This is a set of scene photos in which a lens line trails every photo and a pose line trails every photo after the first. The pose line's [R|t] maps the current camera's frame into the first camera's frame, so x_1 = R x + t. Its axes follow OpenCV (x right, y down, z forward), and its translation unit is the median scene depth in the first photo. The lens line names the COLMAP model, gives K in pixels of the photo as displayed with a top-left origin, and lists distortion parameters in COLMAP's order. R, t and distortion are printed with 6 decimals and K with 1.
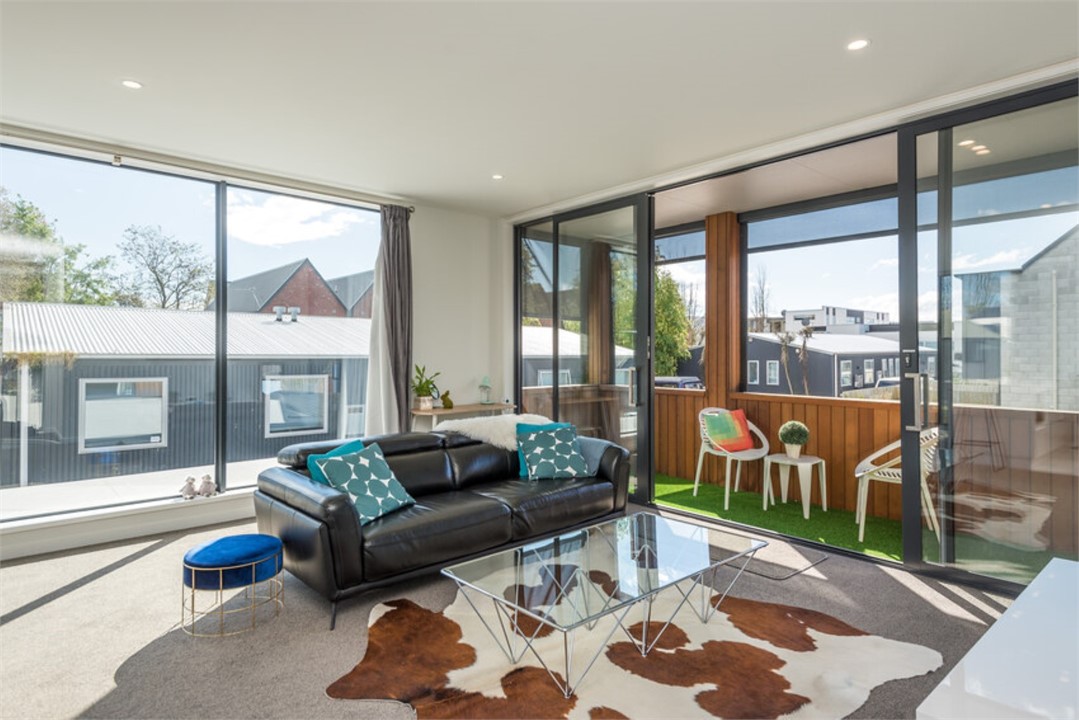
lens RADIAL K [[596.1, 0, 542.0], [0, 596.1, 345.1], [0, 0, 1]] dist [0.029704, -0.000360]
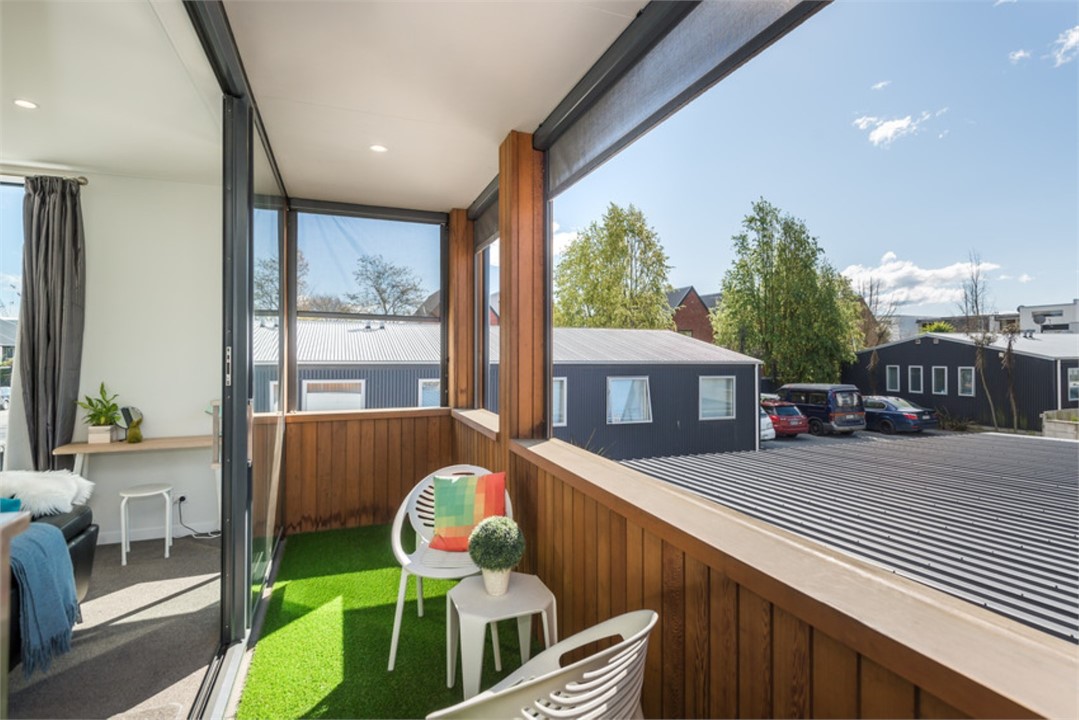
lens RADIAL K [[529.4, 0, 540.5], [0, 529.4, 349.9], [0, 0, 1]] dist [0.018240, -0.000727]
pose [[0.933218, -0.001594, -0.359308, 0.544586], [0.003279, 0.999986, 0.004081, -0.010984], [0.359297, -0.004986, 0.933210, 0.534612]]
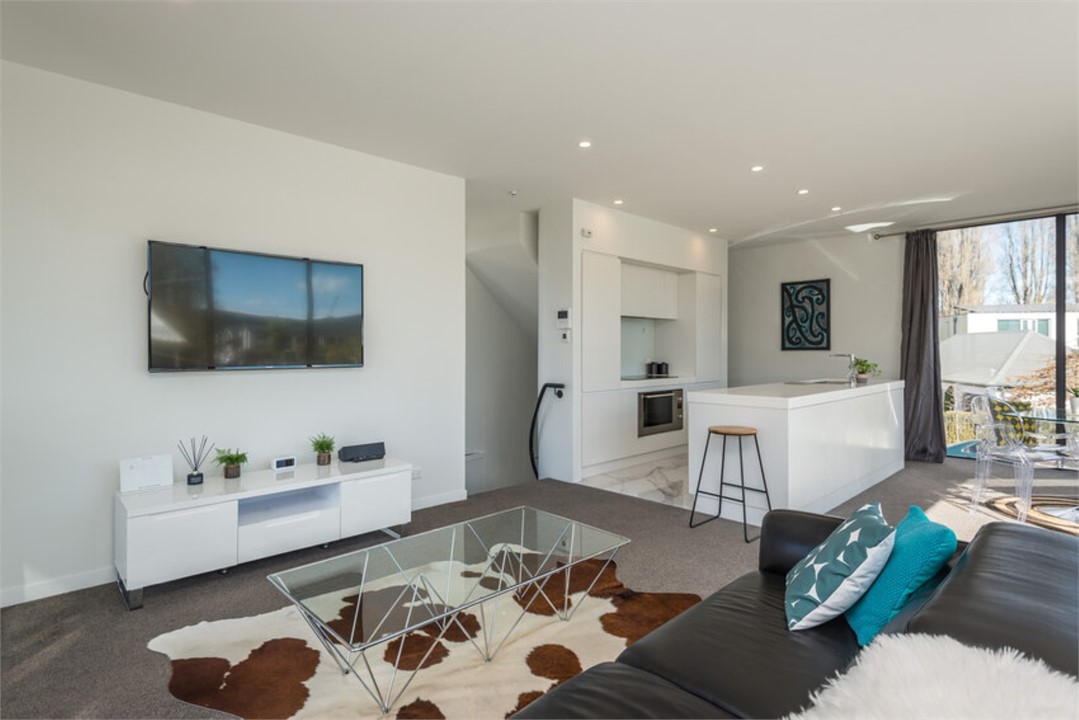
lens RADIAL K [[543.3, 0, 559.9], [0, 543.3, 362.2], [0, 0, 1]] dist [0.003187, 0.000564]
pose [[-0.998782, 0.004649, -0.049120, 0.003972], [0.003932, 0.999885, 0.014680, 0.010990], [0.049183, 0.014469, -0.998685, 0.839656]]
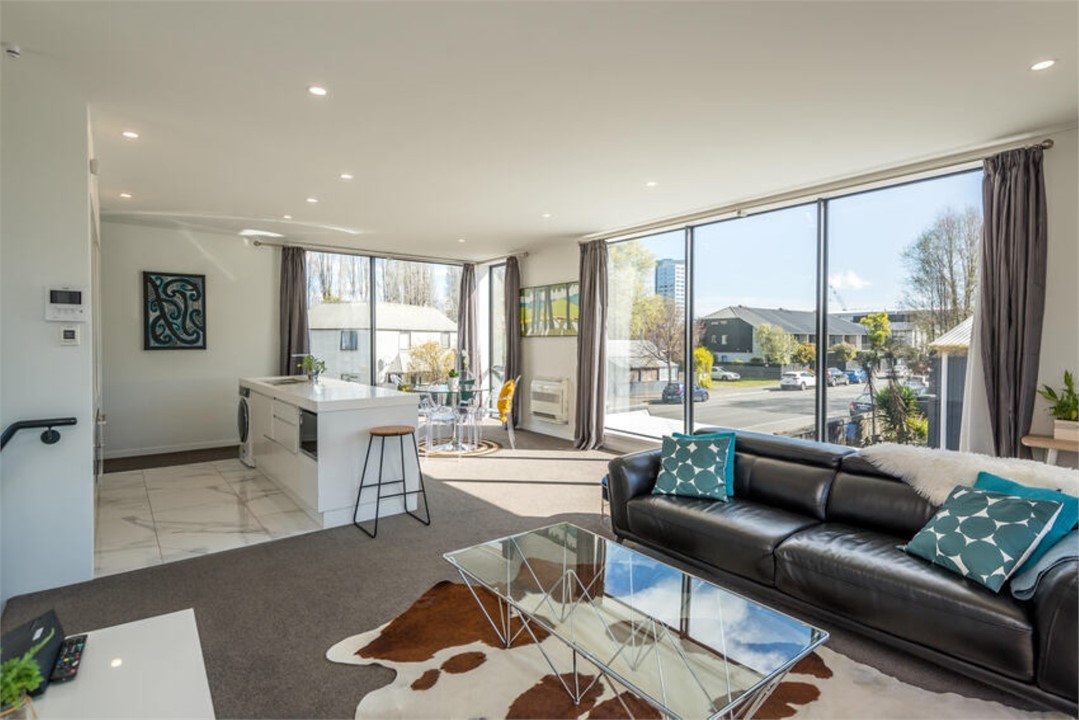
lens RADIAL K [[514.9, 0, 527.2], [0, 514.9, 348.0], [0, 0, 1]] dist [-0.001490, -0.000633]
pose [[-0.081808, 0.016422, -0.996513, 0.396370], [0.010562, 0.999822, 0.015609, -0.008746], [0.996592, -0.009249, -0.081967, 0.426184]]
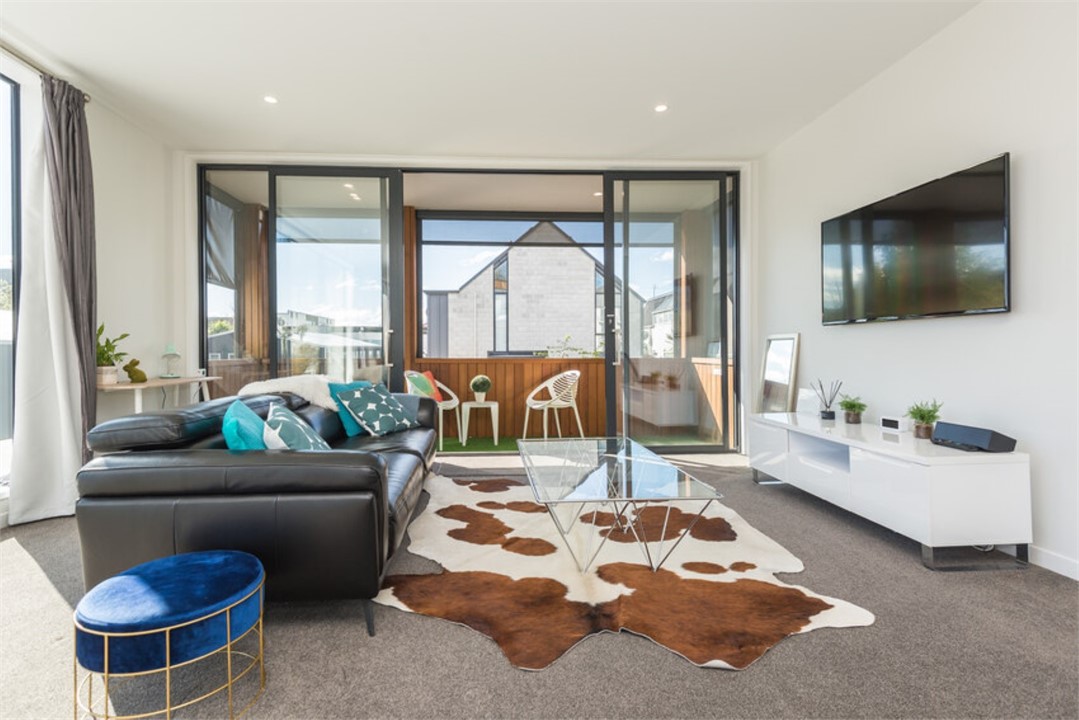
lens RADIAL K [[493.9, 0, 508.6], [0, 493.9, 356.3], [0, 0, 1]] dist [0.002806, -0.000054]
pose [[0.630849, -0.008508, 0.775859, -0.336099], [-0.009458, 0.999781, 0.018654, 0.055341], [-0.775848, -0.019106, 0.630630, 0.233083]]
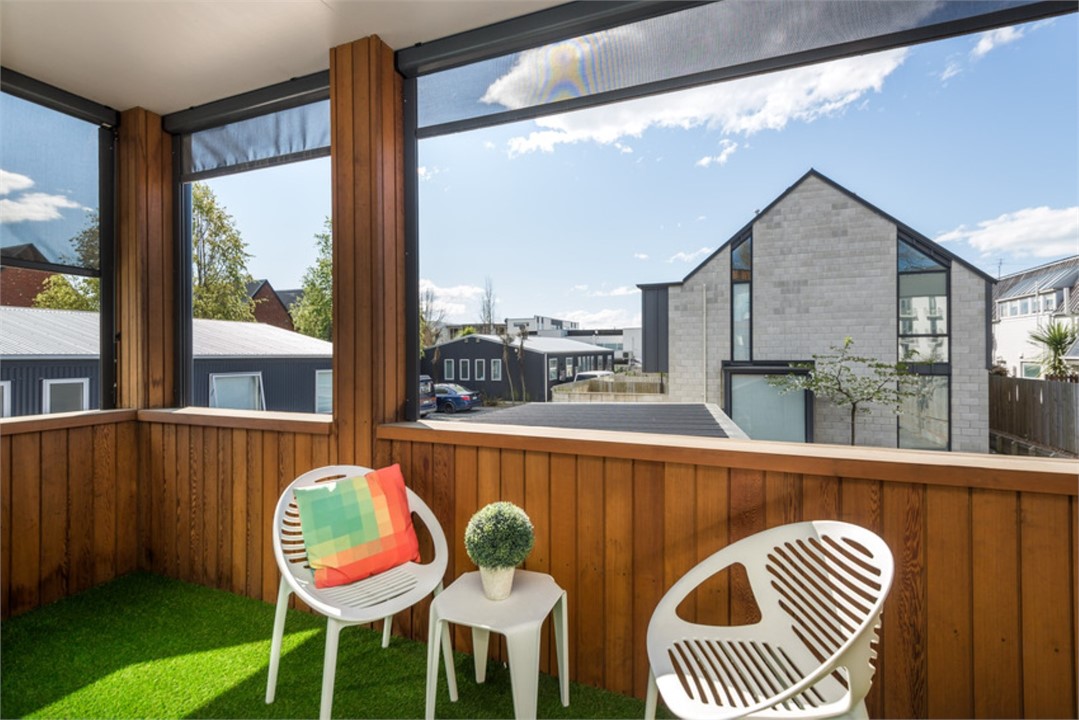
lens RADIAL K [[498.5, 0, 545.7], [0, 498.5, 355.5], [0, 0, 1]] dist [0.016088, -0.001144]
pose [[0.895541, -0.004573, 0.444955, 0.261039], [-0.003034, 0.999861, 0.016383, 0.017270], [-0.444968, -0.016021, 0.895403, 0.600525]]
